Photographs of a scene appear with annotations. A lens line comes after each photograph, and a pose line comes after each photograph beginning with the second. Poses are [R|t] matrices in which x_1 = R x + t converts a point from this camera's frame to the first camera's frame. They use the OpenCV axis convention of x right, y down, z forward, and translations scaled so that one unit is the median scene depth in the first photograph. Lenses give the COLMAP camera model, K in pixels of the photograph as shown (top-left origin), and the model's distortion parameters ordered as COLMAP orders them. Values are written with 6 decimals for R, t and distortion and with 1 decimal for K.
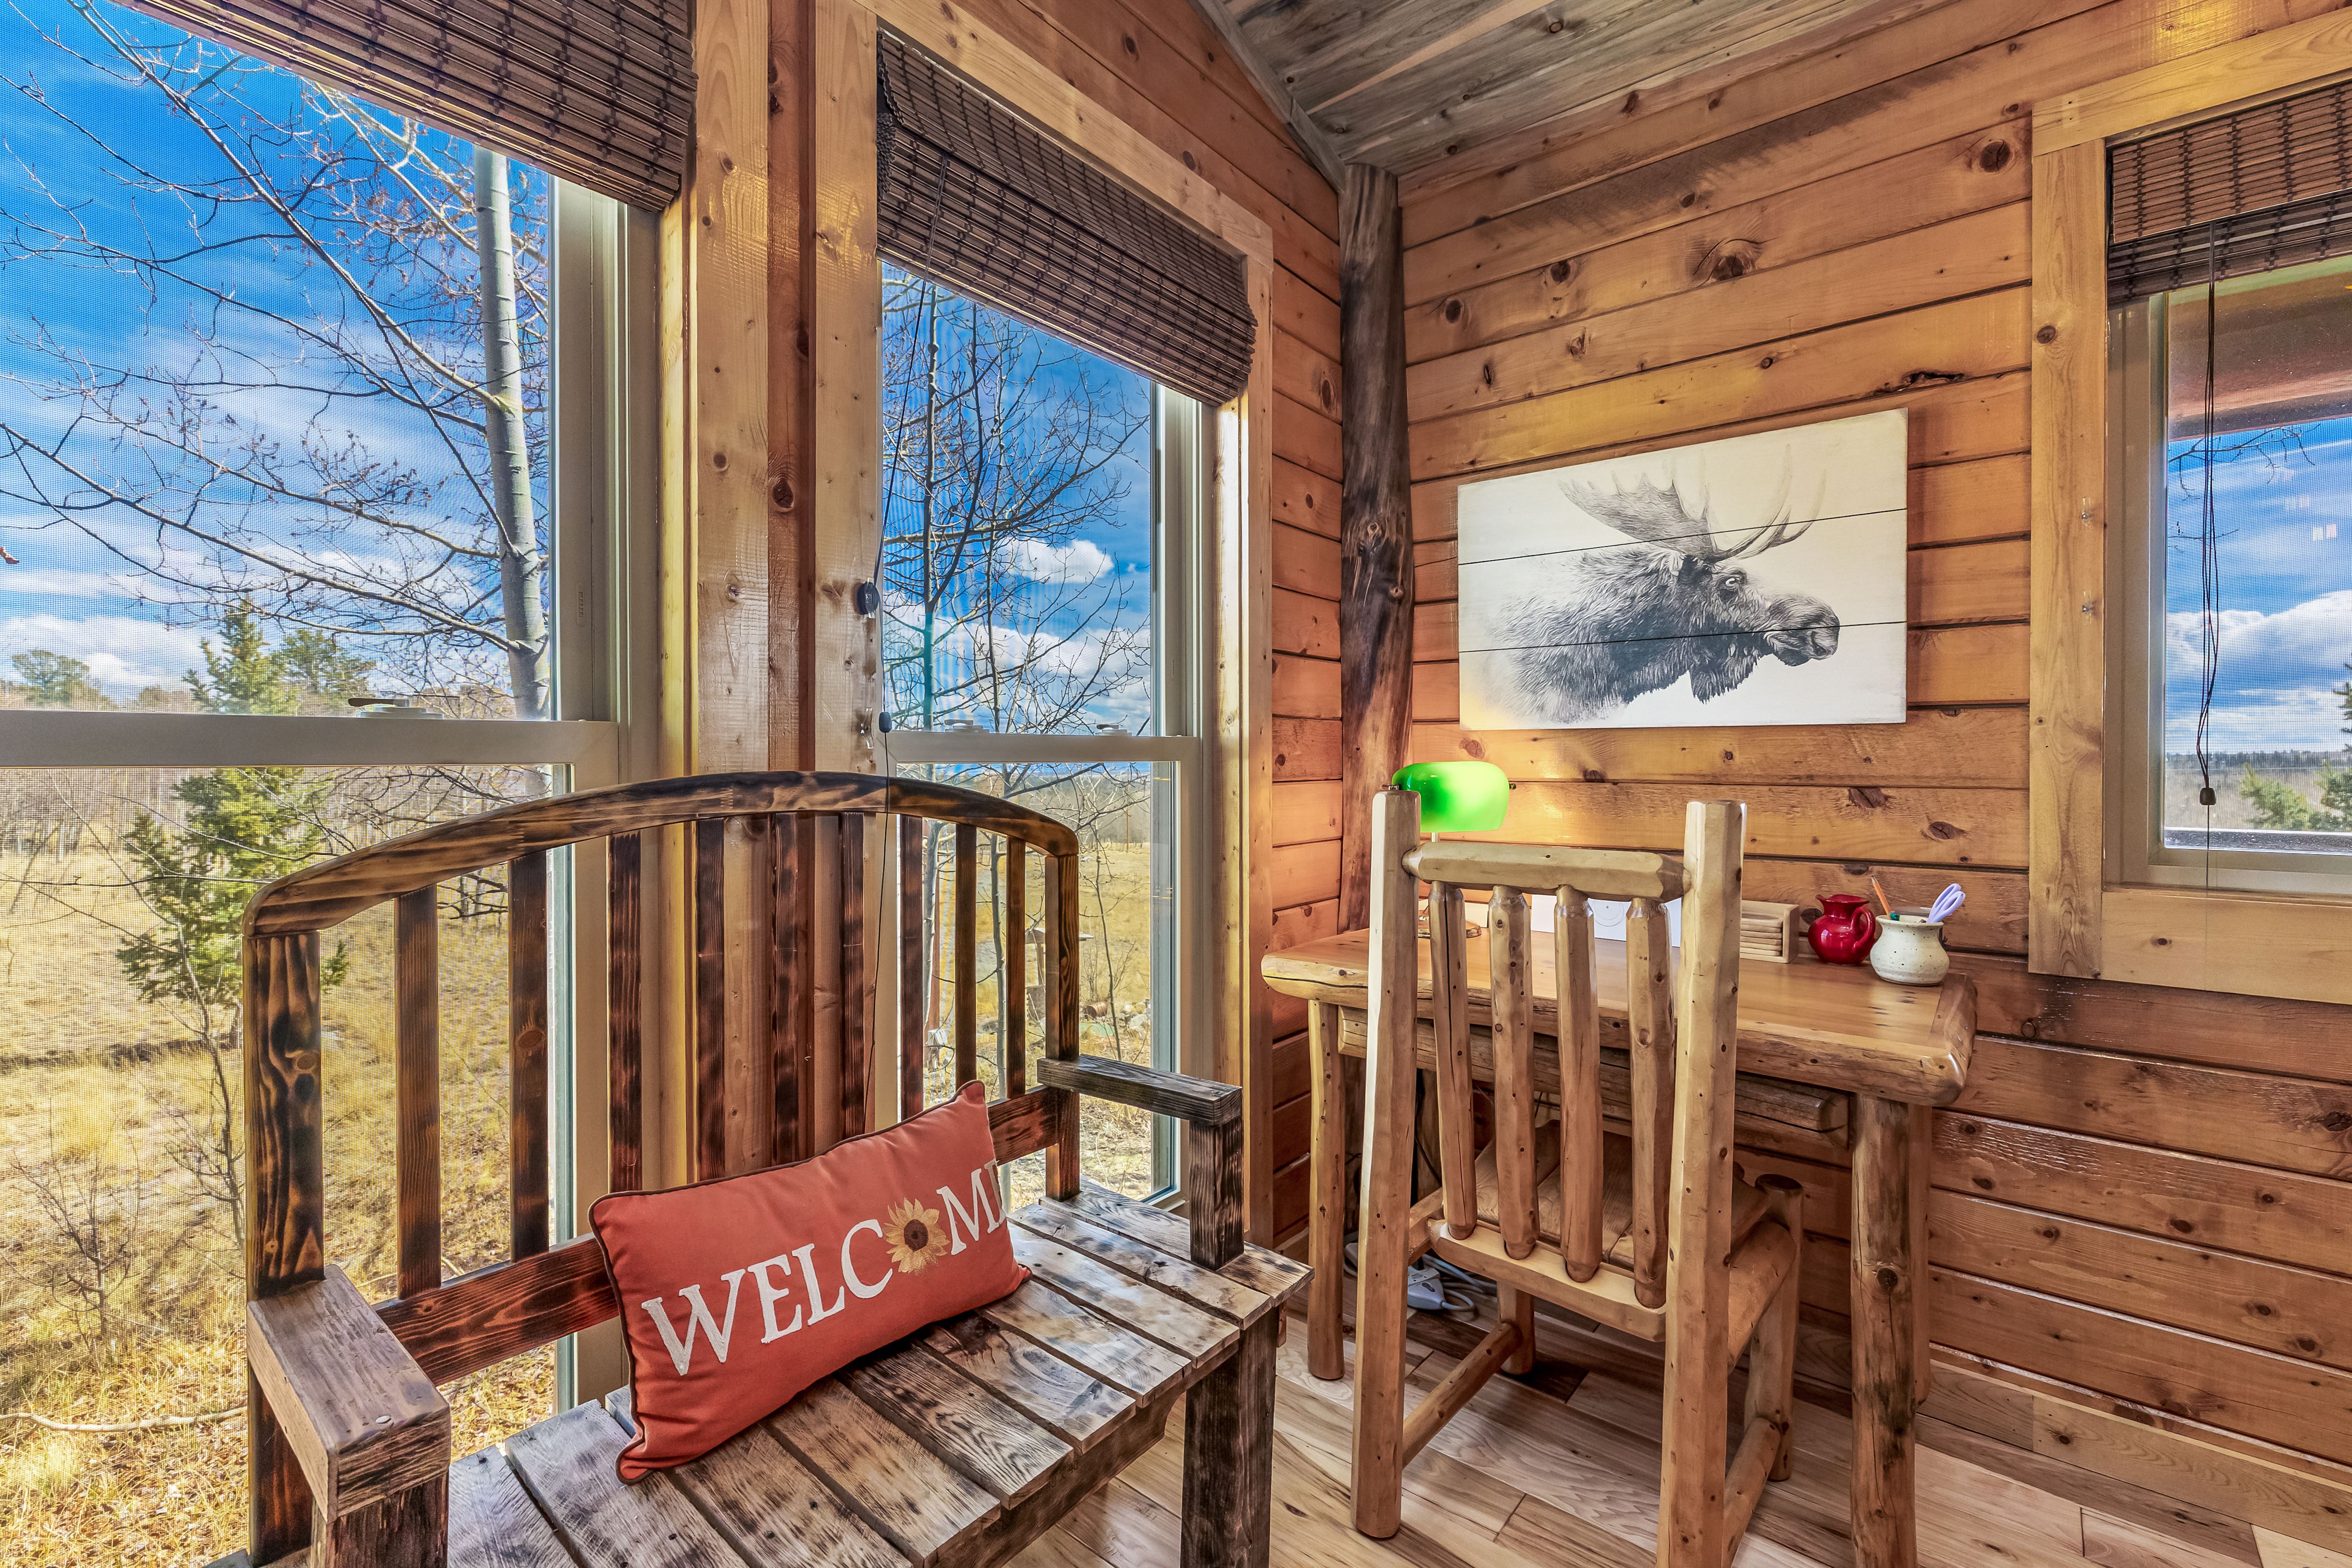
lens RADIAL K [[1019.7, 0, 1193.4], [0, 1019.7, 765.3], [0, 0, 1]] dist [-0.006658, 0.002489]
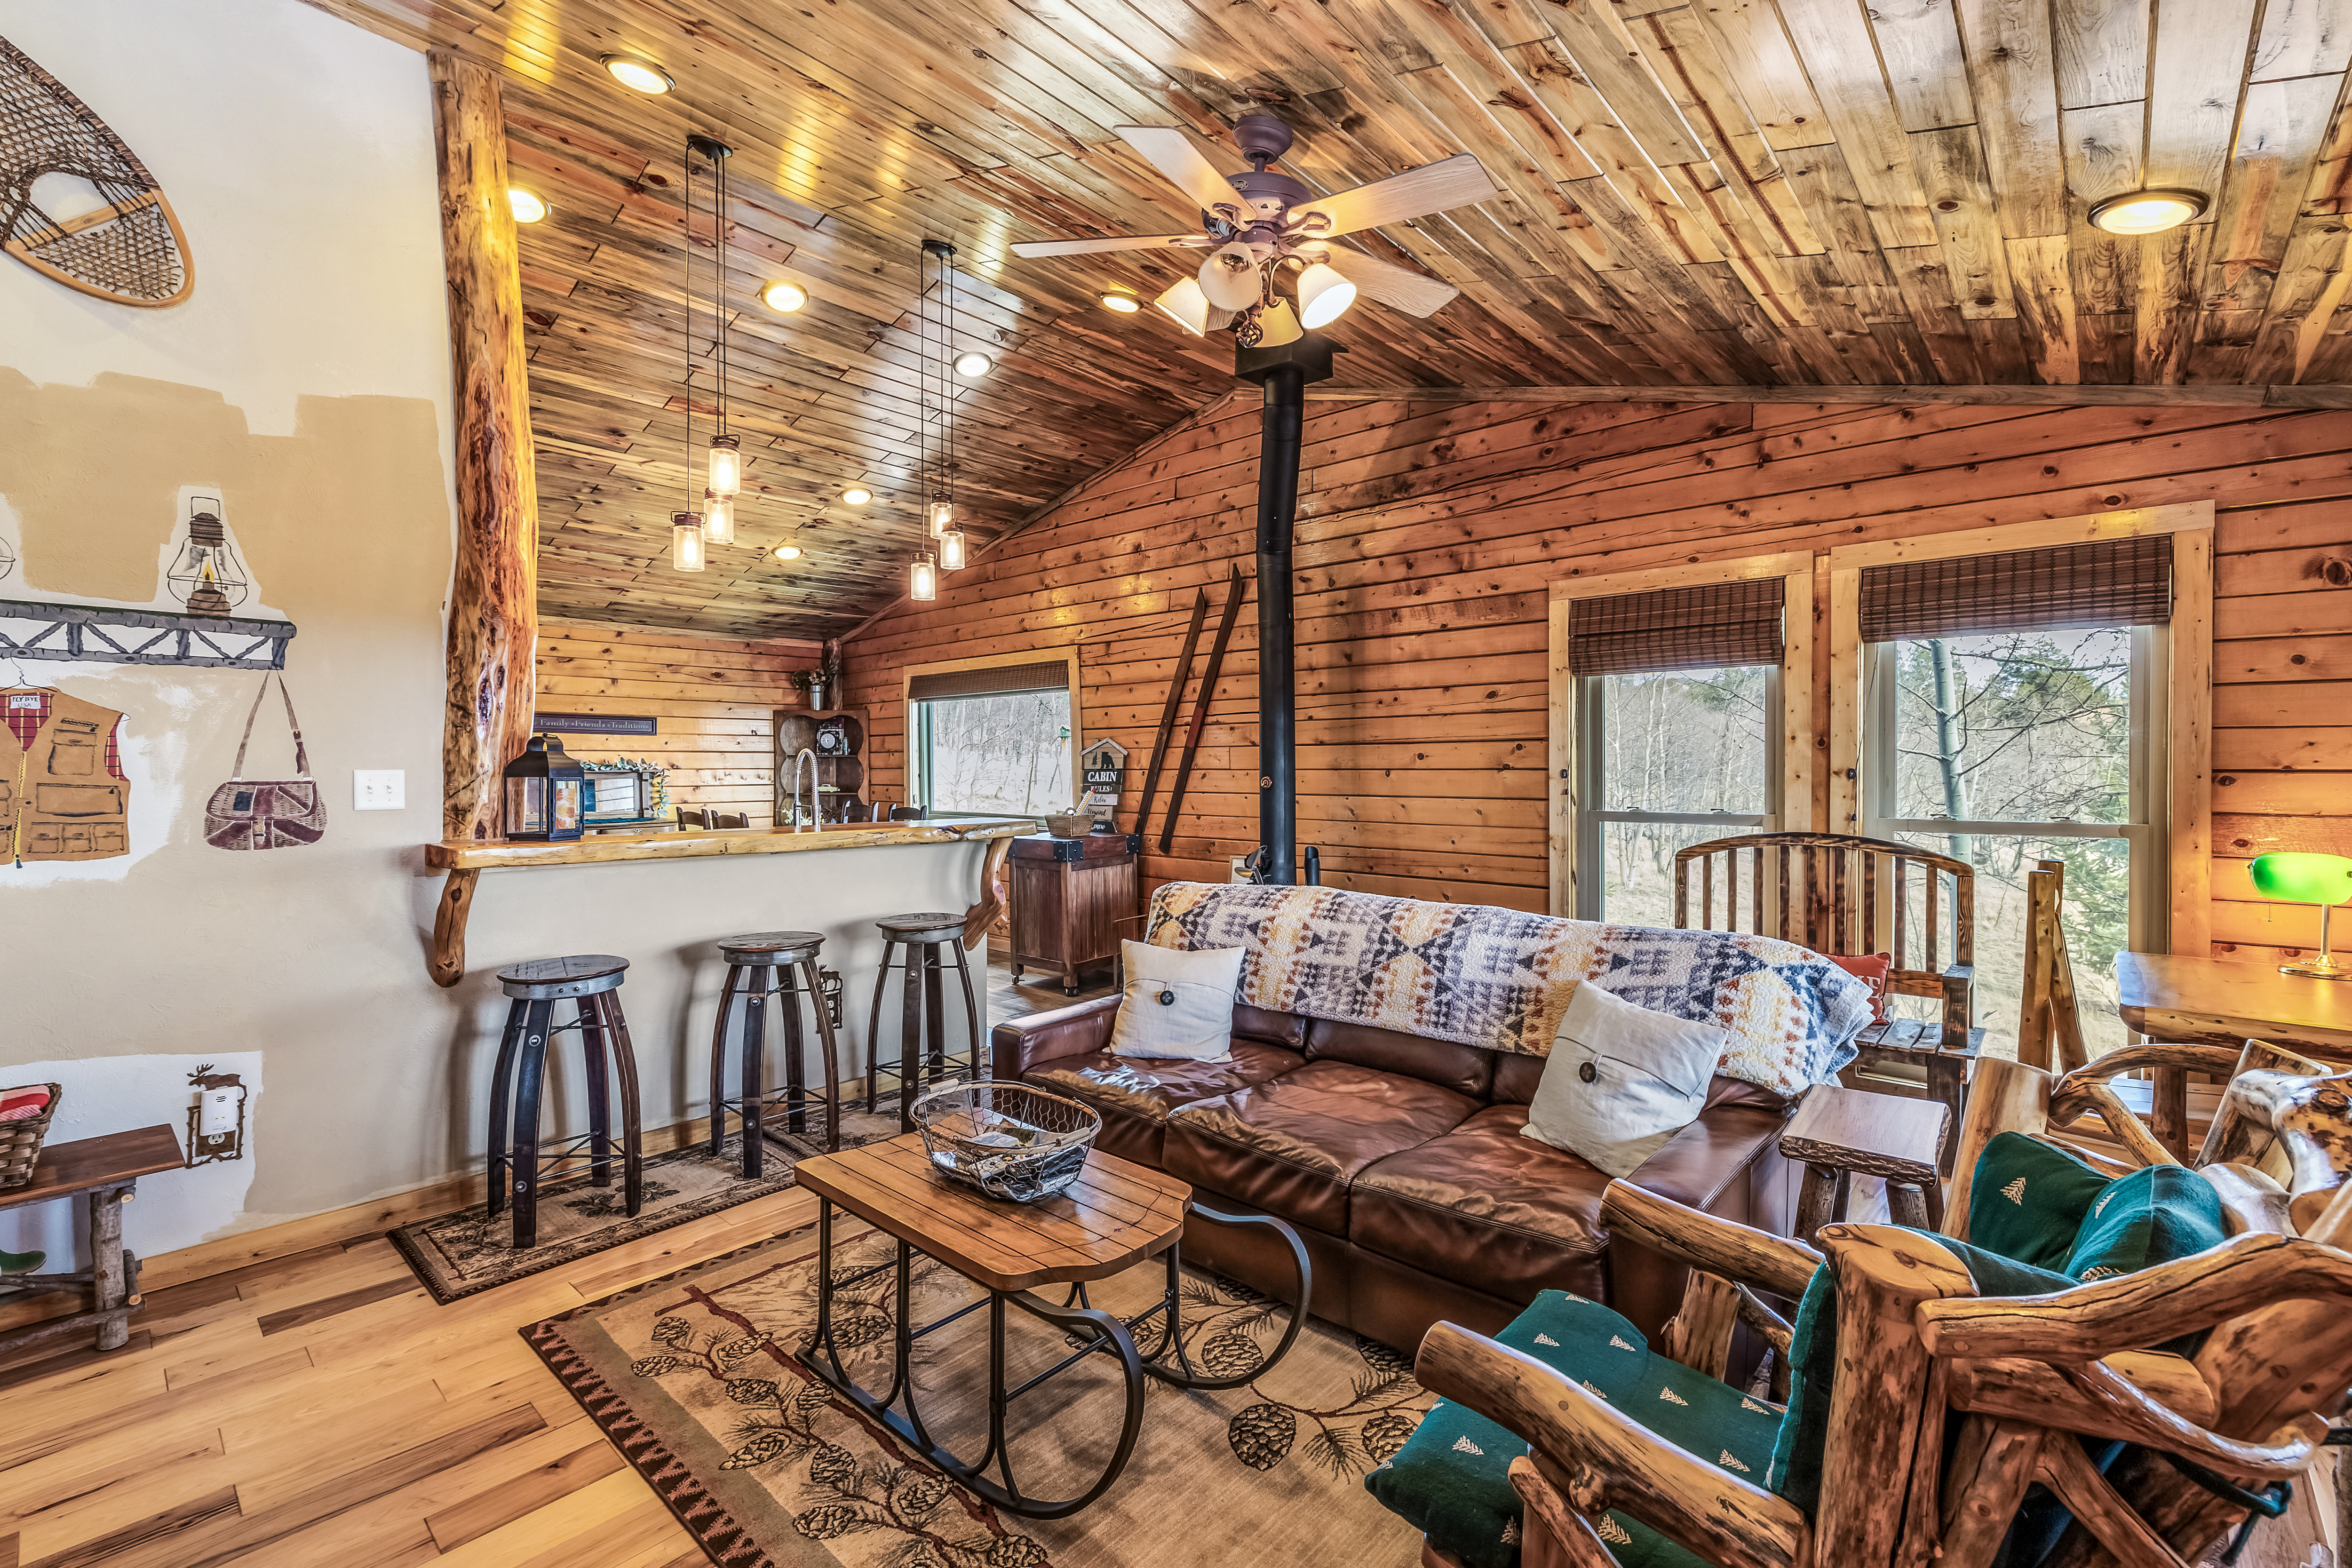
lens RADIAL K [[1019.7, 0, 1140.5], [0, 1019.7, 776.3], [0, 0, 1]] dist [-0.006658, 0.002489]
pose [[-0.071044, 0.010557, -0.997417, 2.171943], [-0.007860, 0.999907, 0.011143, -0.139226], [0.997442, 0.008631, -0.070954, -0.649313]]
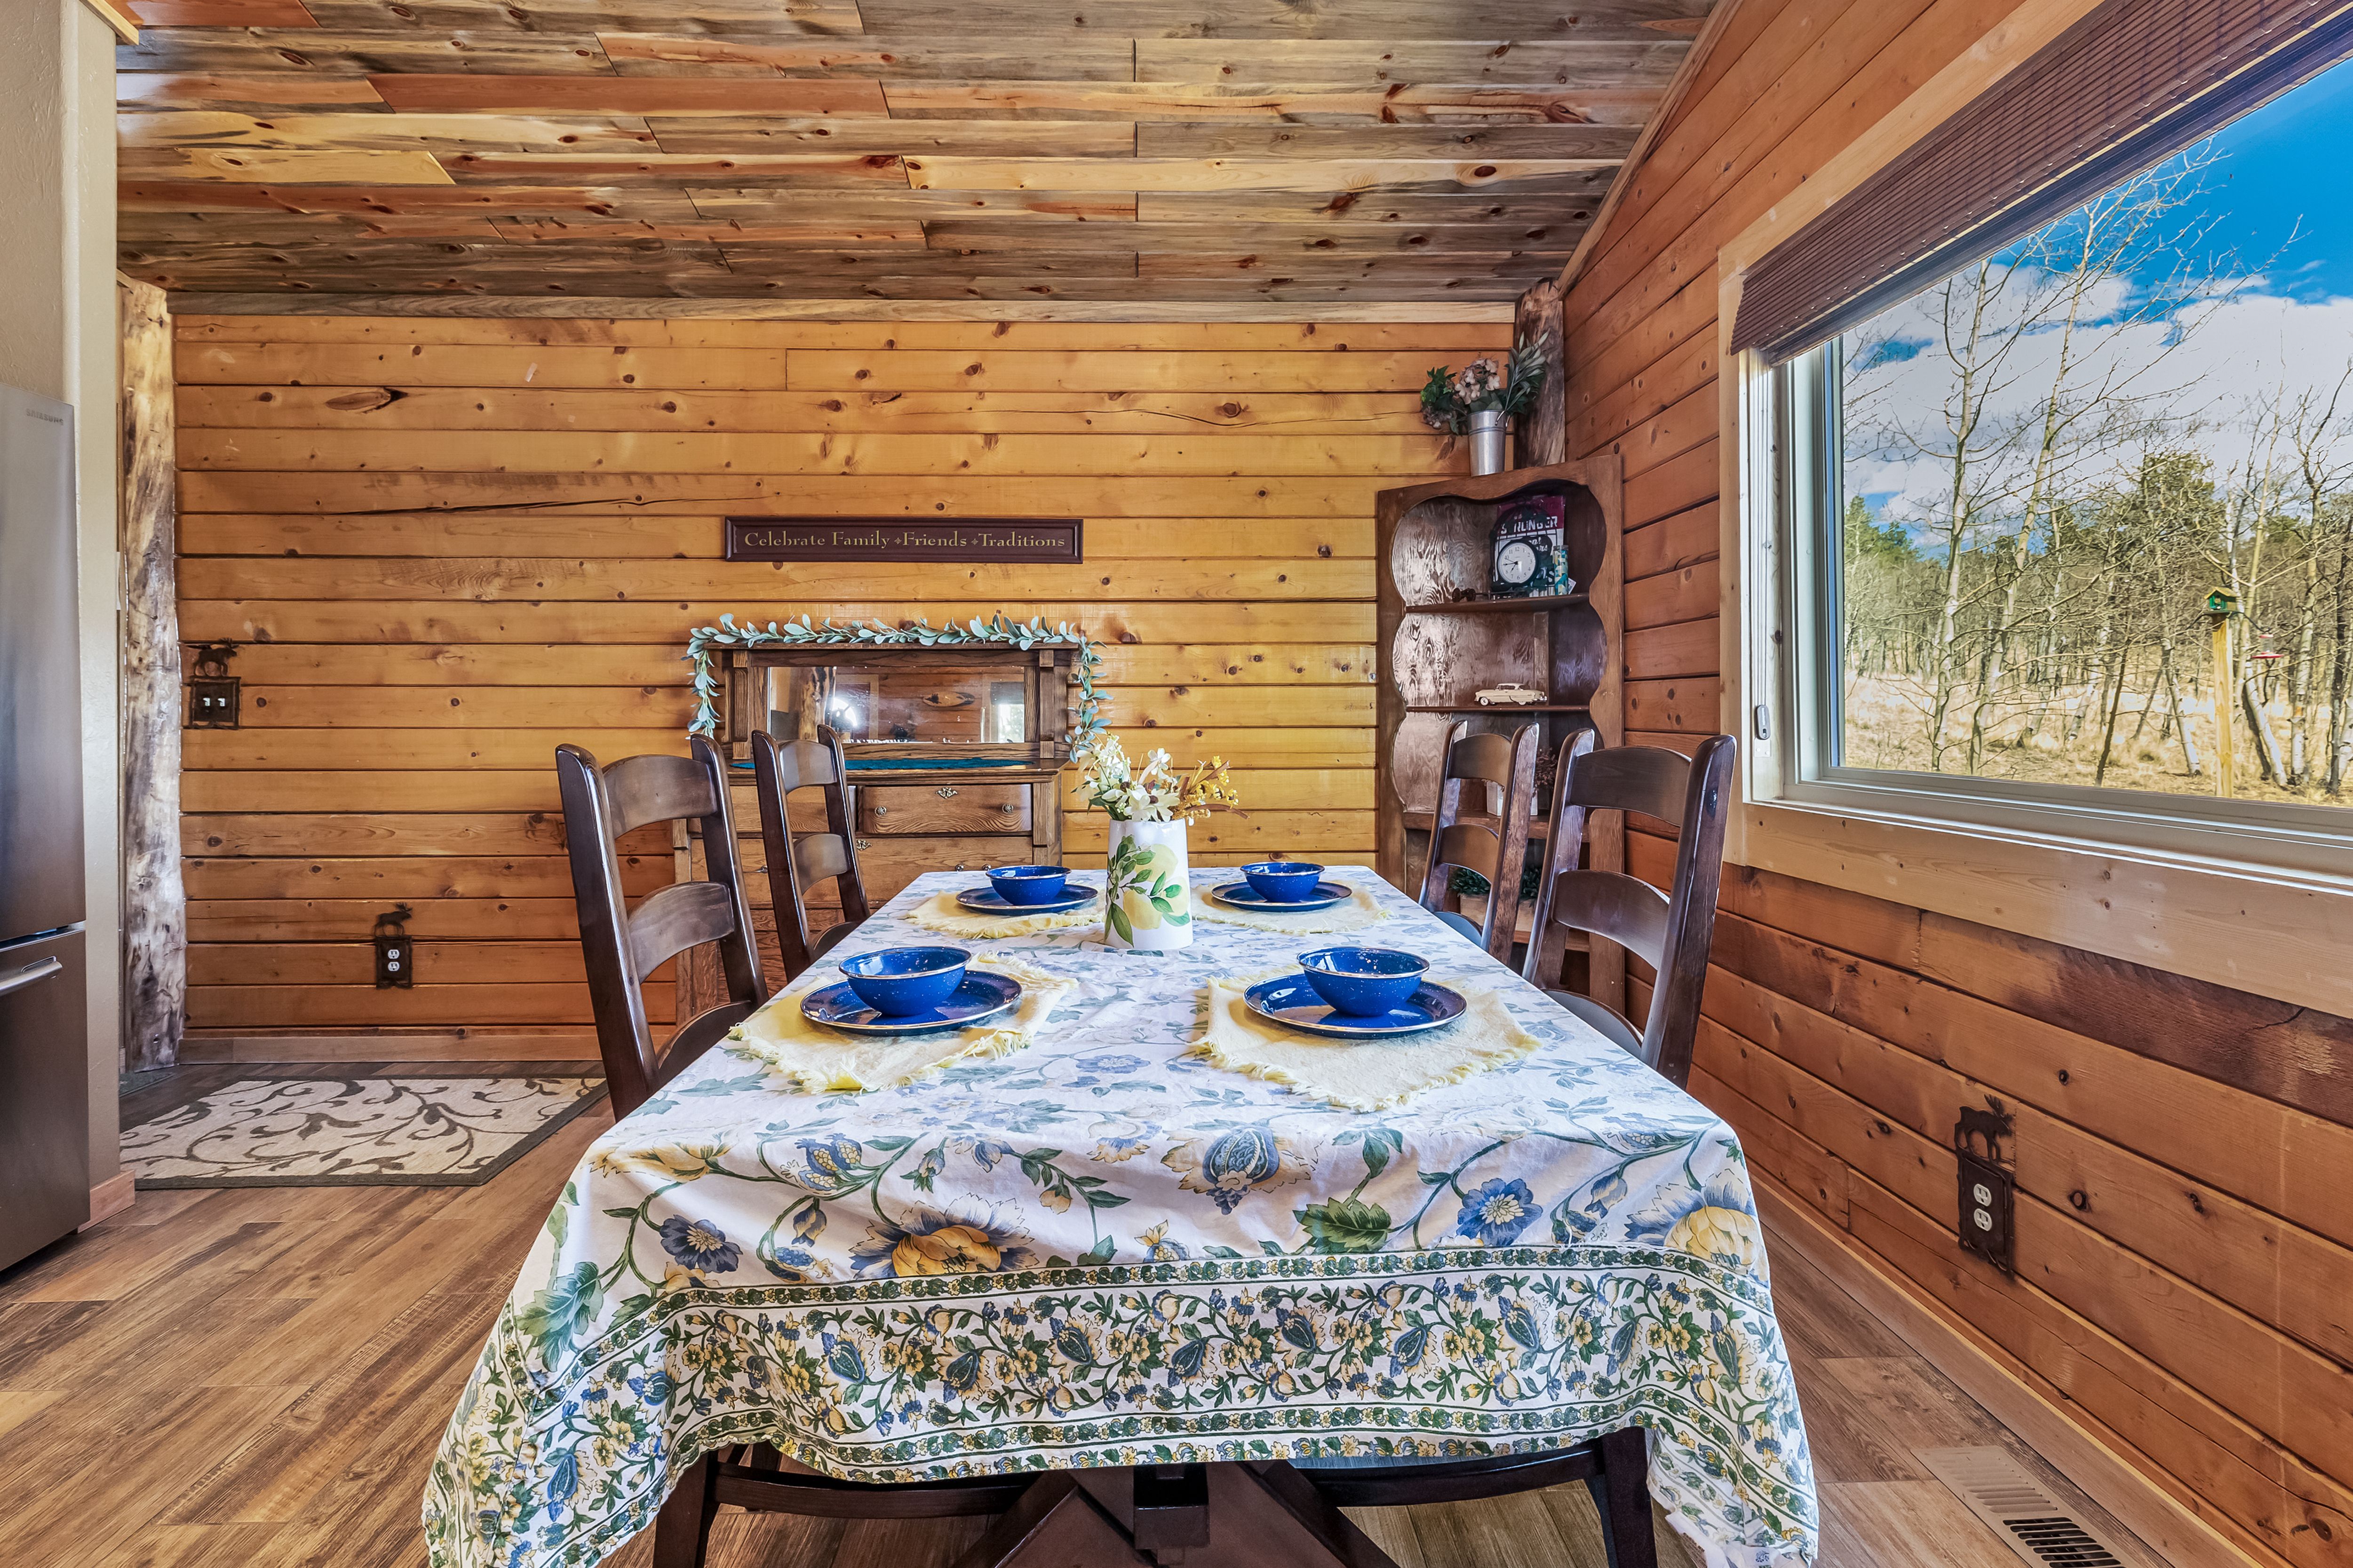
lens RADIAL K [[1152.0, 0, 1184.4], [0, 1152.0, 709.6], [0, 0, 1]] dist [0.000268, 0.001416]
pose [[-0.741593, 0.003898, -0.670839, -1.161362], [-0.002860, 0.999956, 0.008972, 0.008136], [0.670844, 0.008572, -0.741549, -1.477528]]
